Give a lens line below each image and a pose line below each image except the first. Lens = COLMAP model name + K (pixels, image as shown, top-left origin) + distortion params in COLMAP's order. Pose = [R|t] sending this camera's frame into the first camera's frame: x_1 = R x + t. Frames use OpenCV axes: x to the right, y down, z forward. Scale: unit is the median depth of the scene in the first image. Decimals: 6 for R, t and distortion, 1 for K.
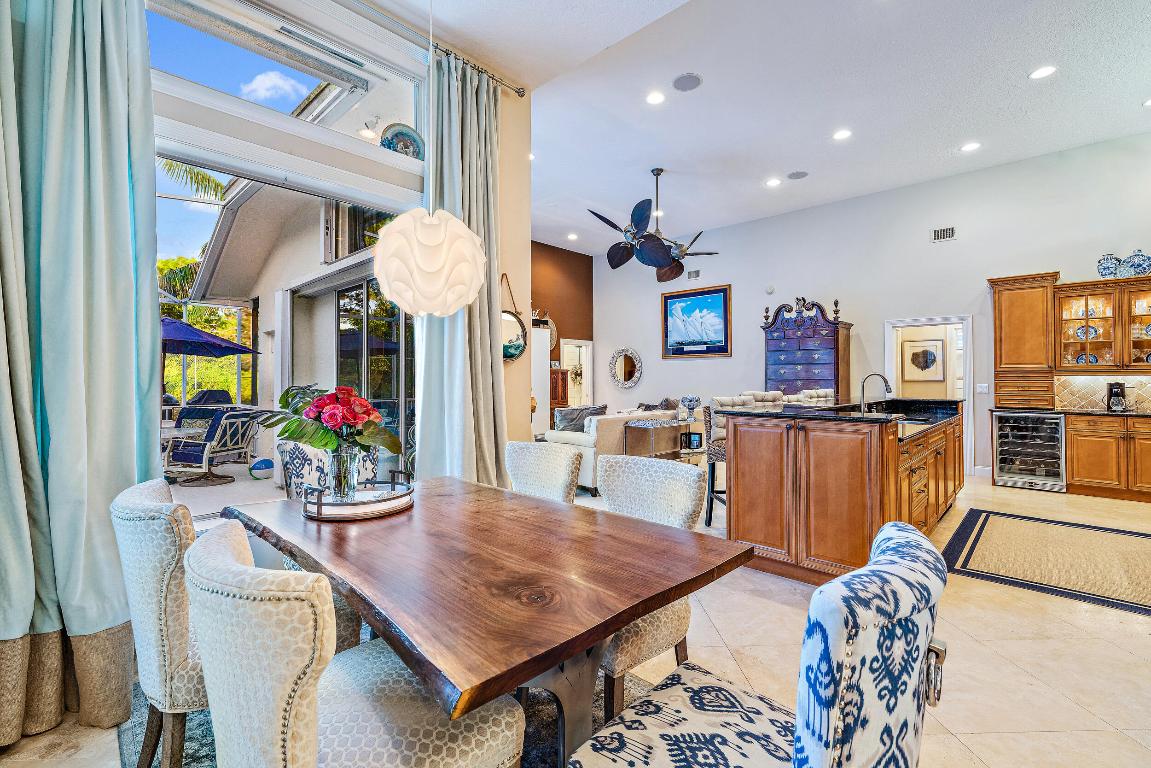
lens RADIAL K [[504.9, 0, 582.0], [0, 504.9, 371.8], [0, 0, 1]] dist [0.012563, -0.000153]
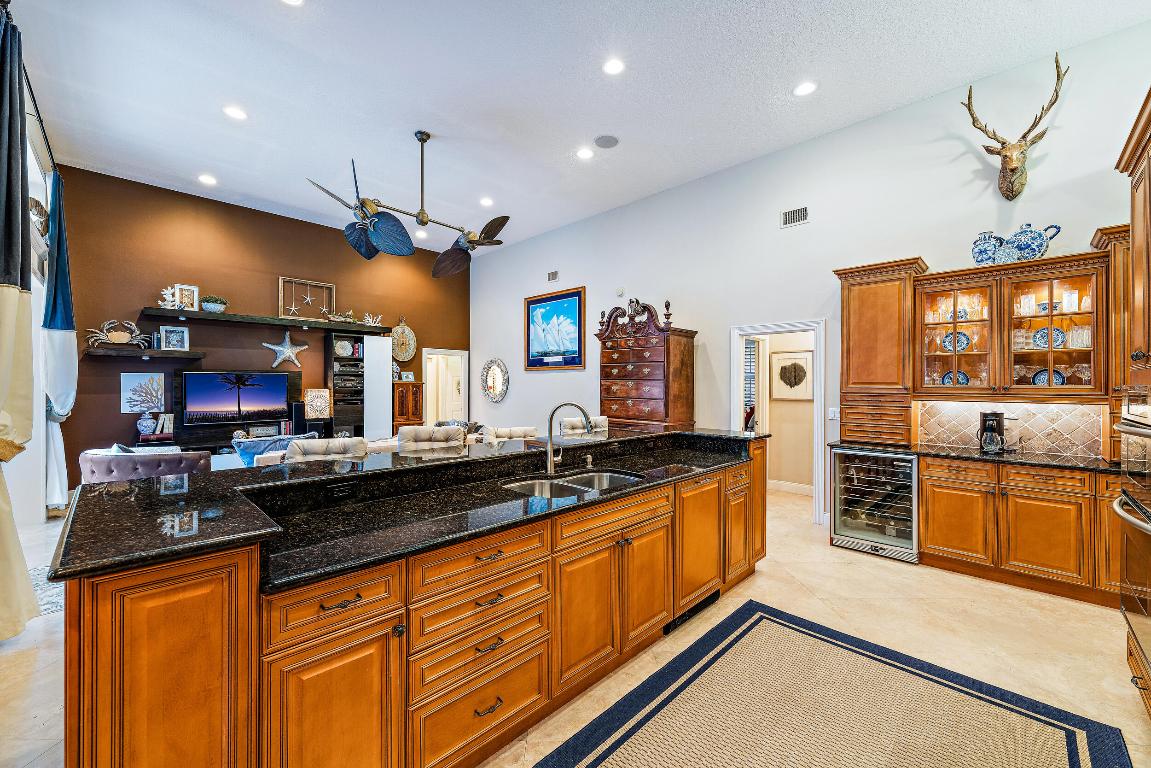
lens RADIAL K [[453.6, 0, 571.7], [0, 453.6, 386.5], [0, 0, 1]] dist [0.011808, 0.000035]
pose [[0.999294, 0.006482, -0.037020, 0.446740], [-0.005841, 0.999832, 0.017395, -0.020503], [0.037126, -0.017167, 0.999163, 0.316576]]
